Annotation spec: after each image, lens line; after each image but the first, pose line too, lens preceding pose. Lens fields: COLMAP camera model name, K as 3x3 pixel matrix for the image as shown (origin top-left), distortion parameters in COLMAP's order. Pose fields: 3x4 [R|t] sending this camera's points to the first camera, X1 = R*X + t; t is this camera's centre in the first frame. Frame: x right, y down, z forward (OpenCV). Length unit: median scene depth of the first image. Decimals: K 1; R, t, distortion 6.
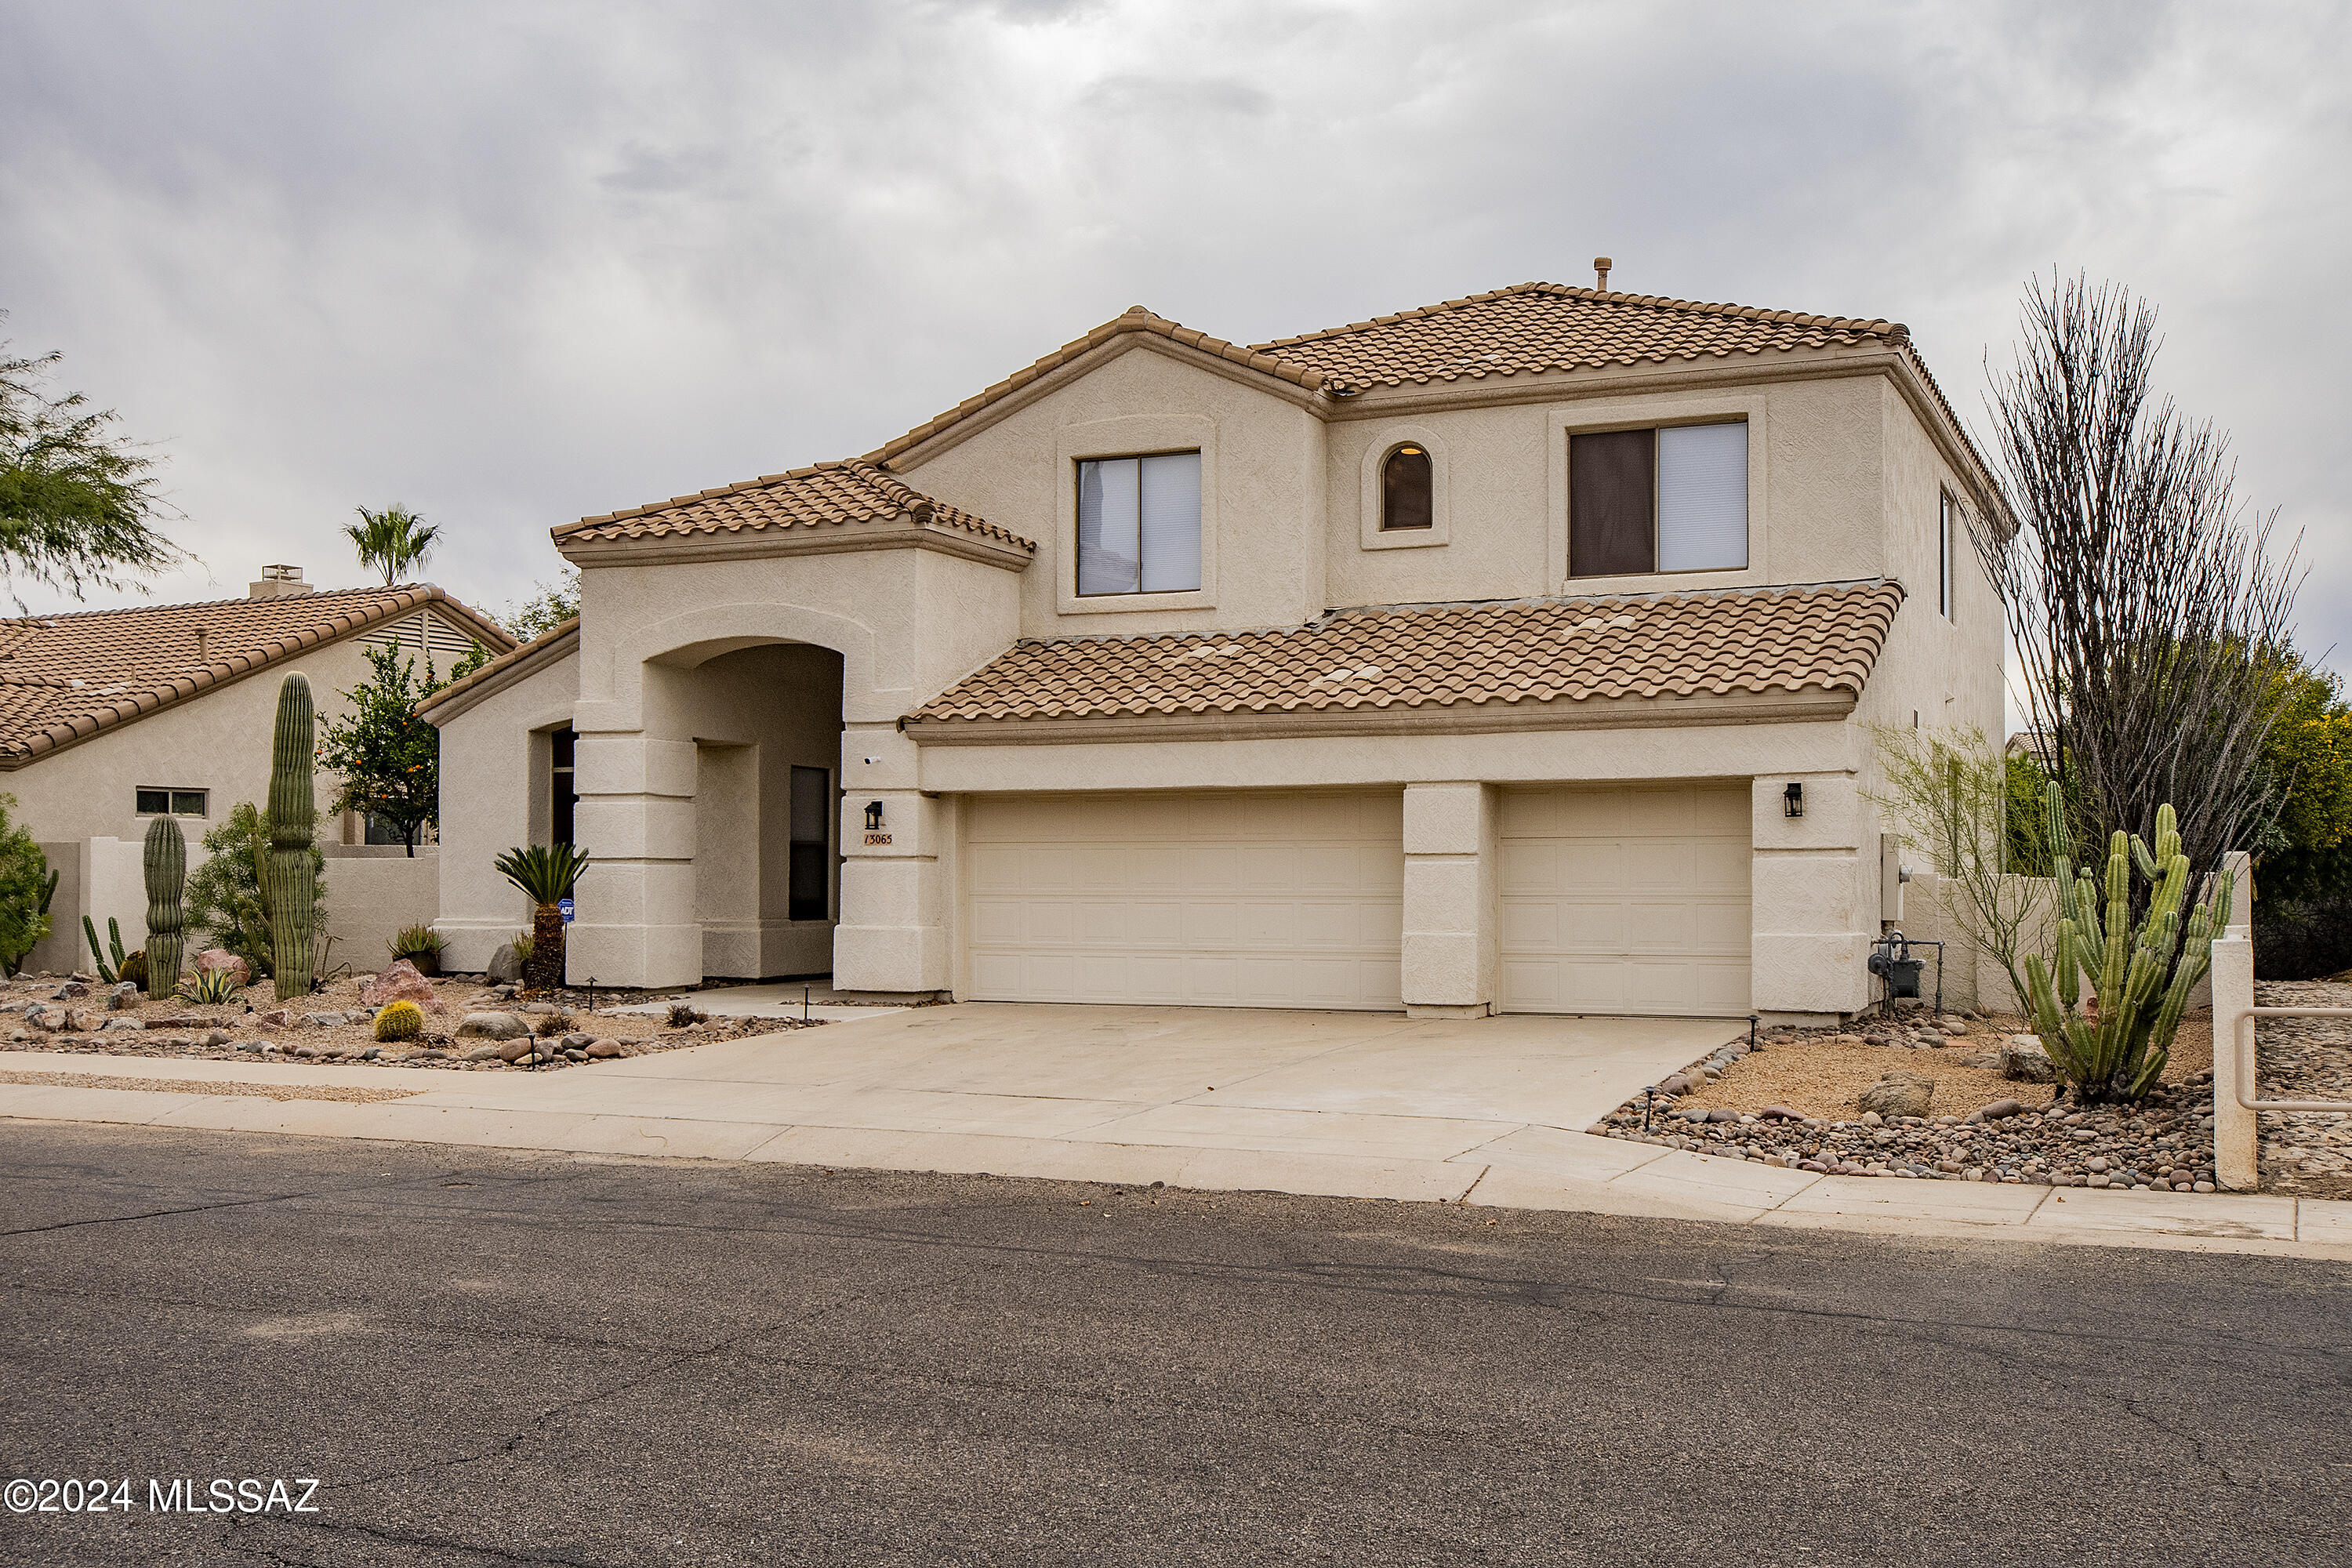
lens RADIAL K [[2479.6, 0, 1179.0], [0, 2479.6, 784.4], [0, 0, 1]] dist [0.006793, 0.000000]
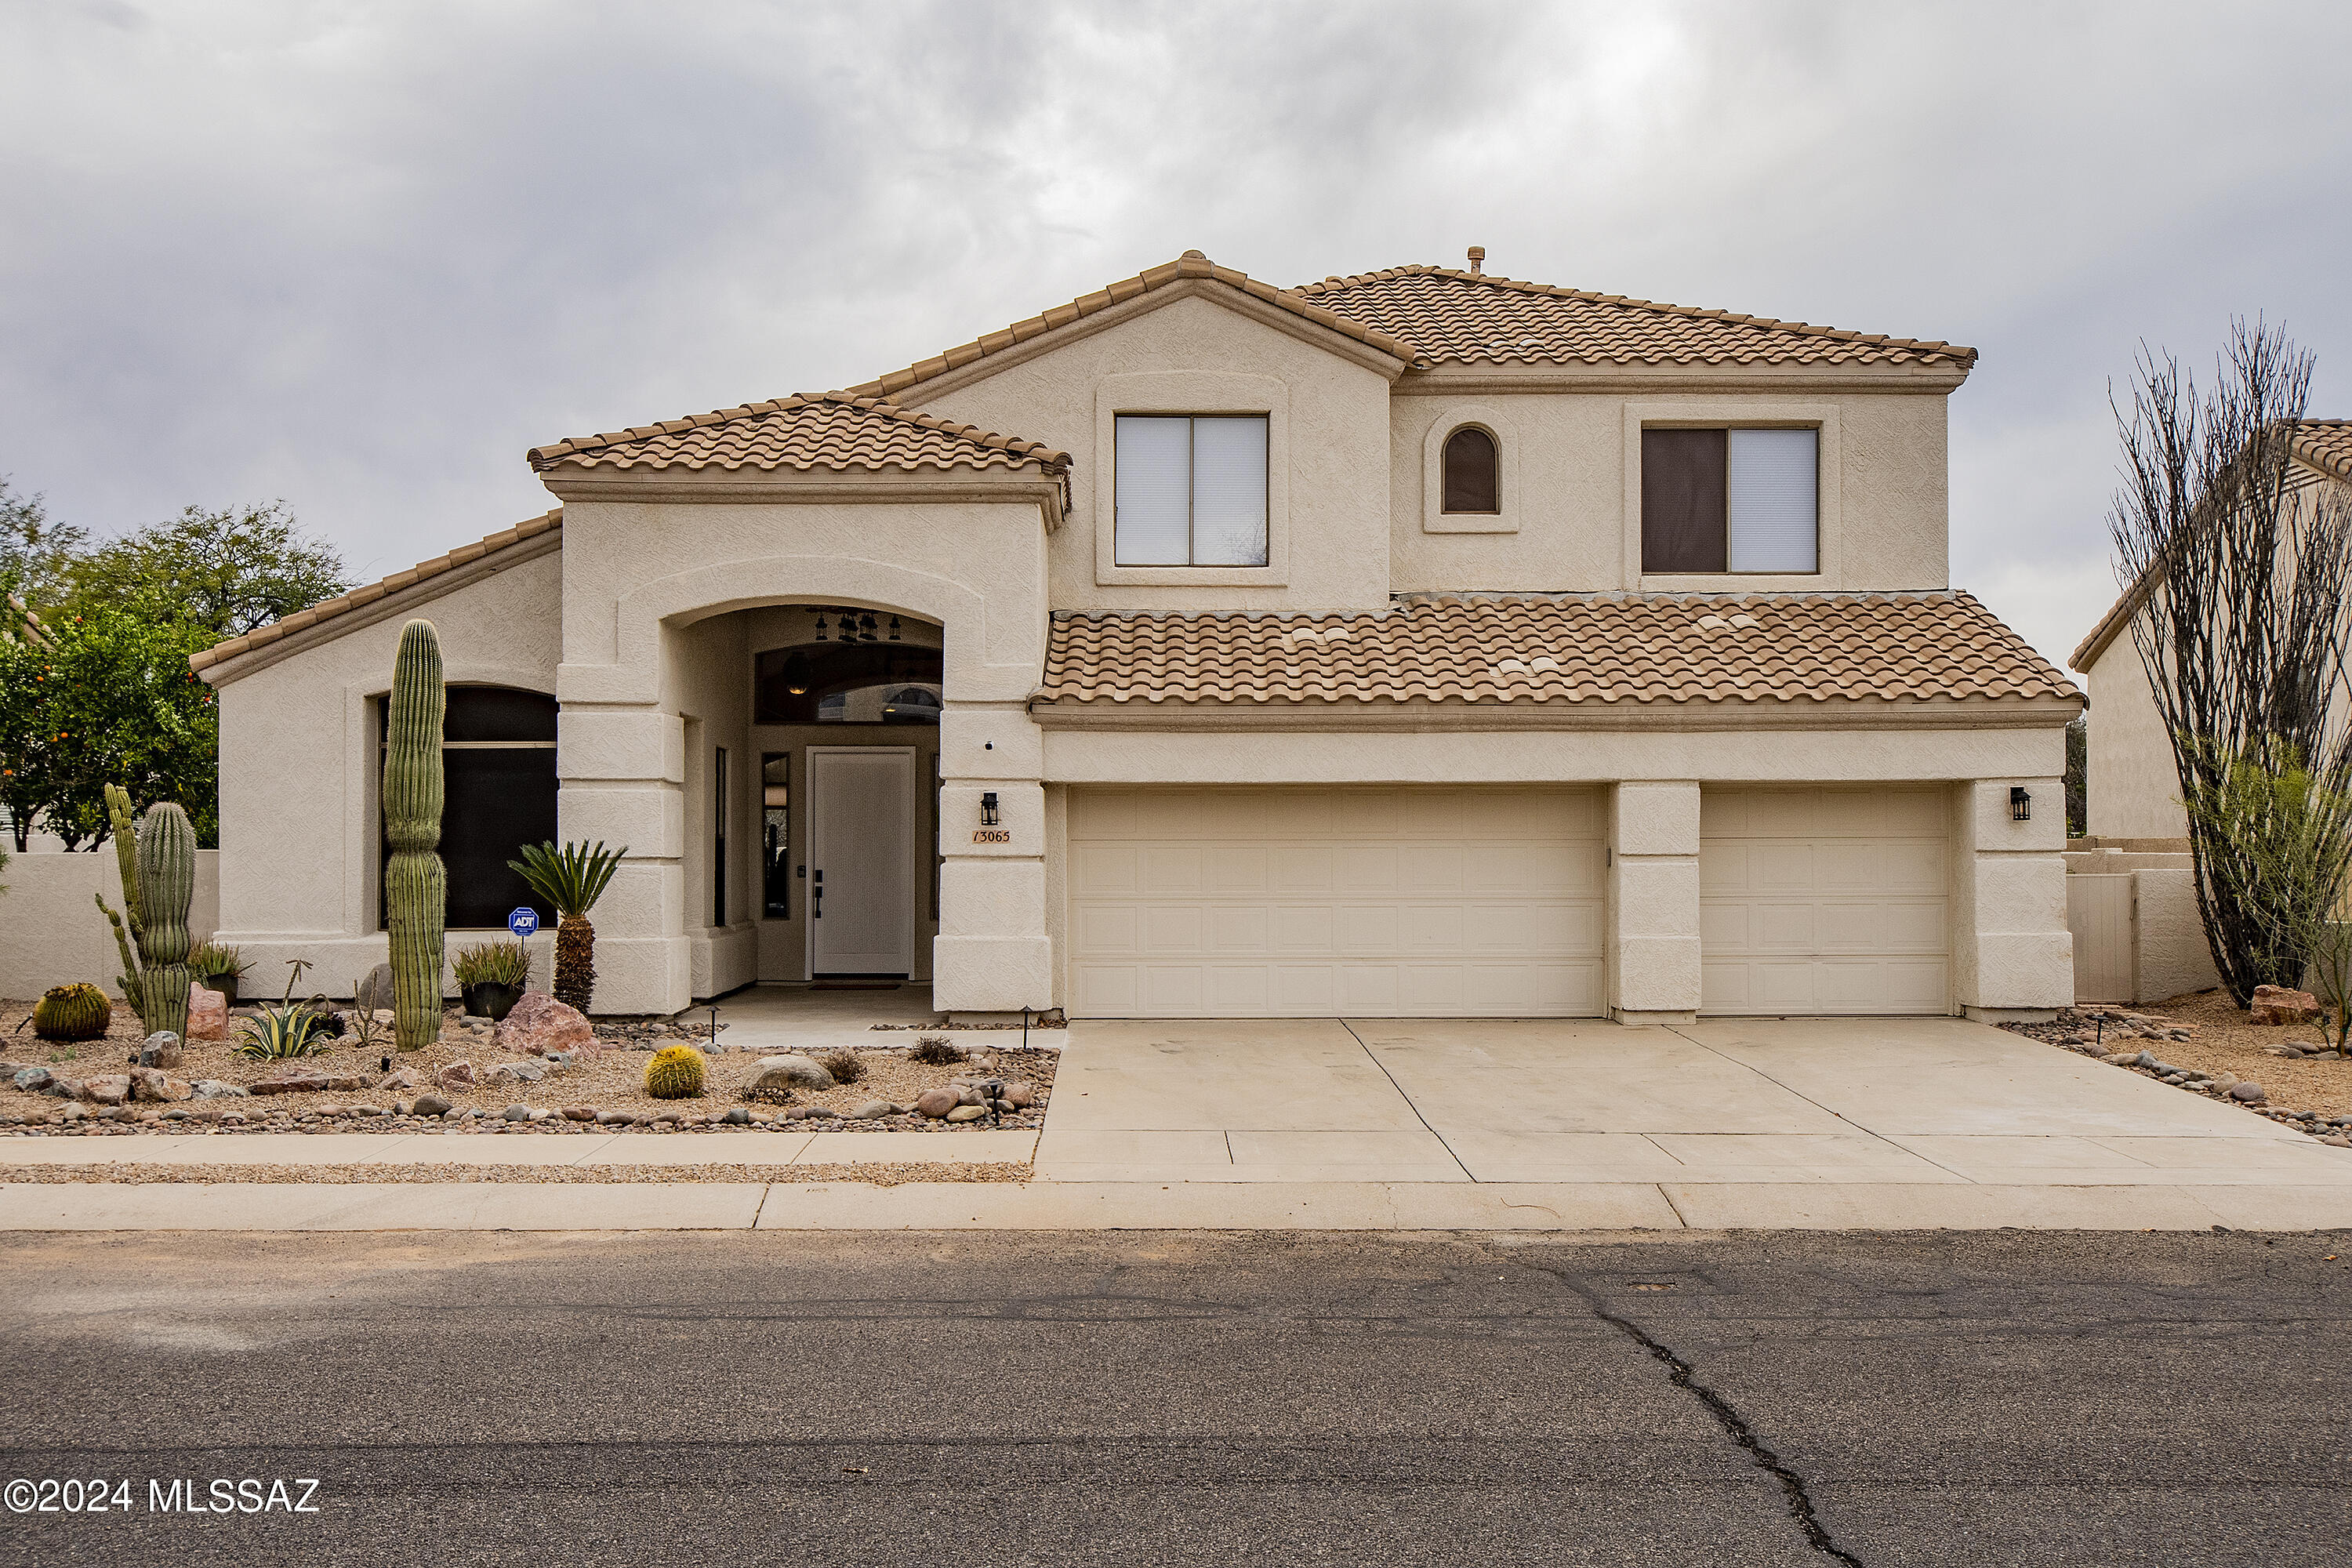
lens RADIAL K [[2479.6, 0, 1176.3], [0, 2479.6, 788.3], [0, 0, 1]] dist [0.006793, 0.000000]
pose [[0.897131, 0.009351, 0.441666, -0.446439], [-0.015112, 0.999840, 0.009527, -0.004018], [-0.441507, -0.015221, 0.897129, 0.192307]]
